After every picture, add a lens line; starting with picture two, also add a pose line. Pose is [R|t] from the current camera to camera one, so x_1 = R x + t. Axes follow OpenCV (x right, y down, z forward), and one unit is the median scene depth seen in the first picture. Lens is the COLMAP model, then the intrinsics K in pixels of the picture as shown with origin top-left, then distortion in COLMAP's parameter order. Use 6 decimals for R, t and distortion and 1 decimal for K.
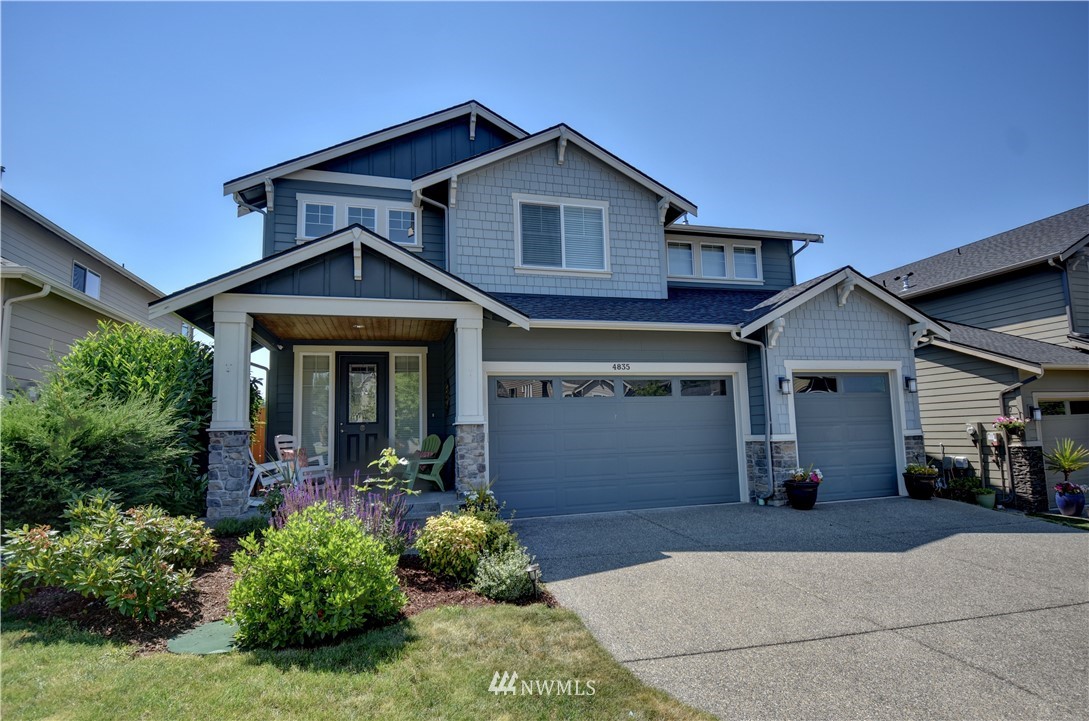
lens RADIAL K [[566.0, 0, 561.0], [0, 566.0, 364.6], [0, 0, 1]] dist [0.021965, -0.037899]
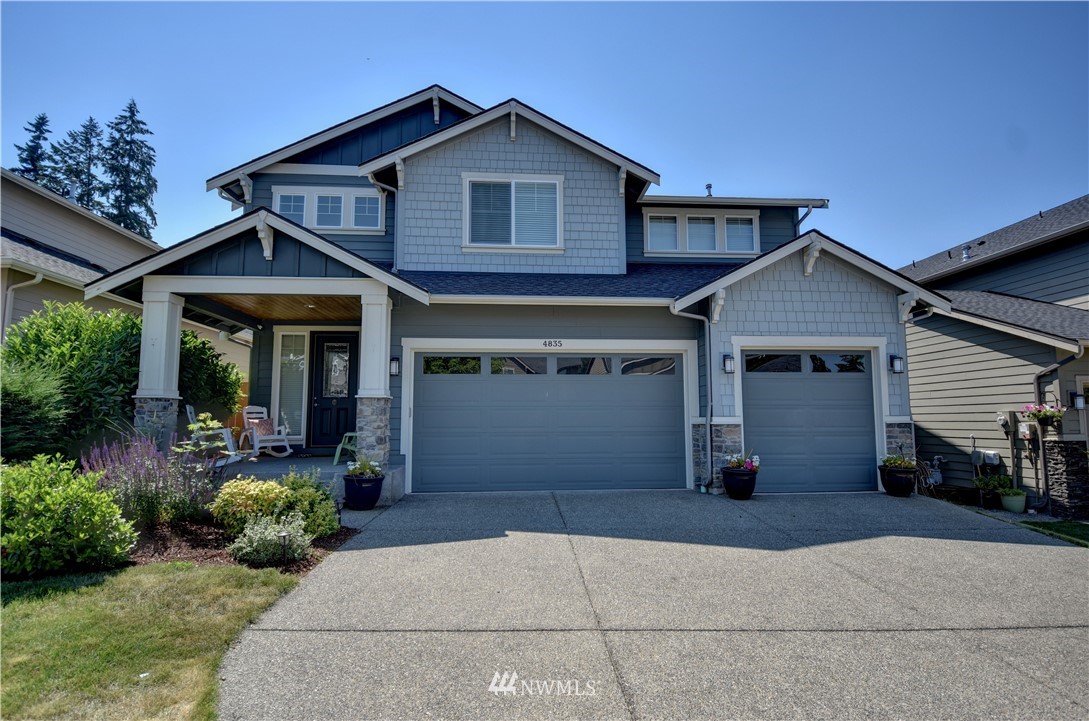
lens RADIAL K [[550.0, 0, 558.4], [0, 550.0, 362.2], [0, 0, 1]] dist [0.018769, -0.032823]
pose [[0.978472, 0.004184, -0.206336, 0.289021], [-0.000742, 0.999859, 0.016757, 0.018799], [0.206377, -0.016243, 0.978338, 0.071001]]
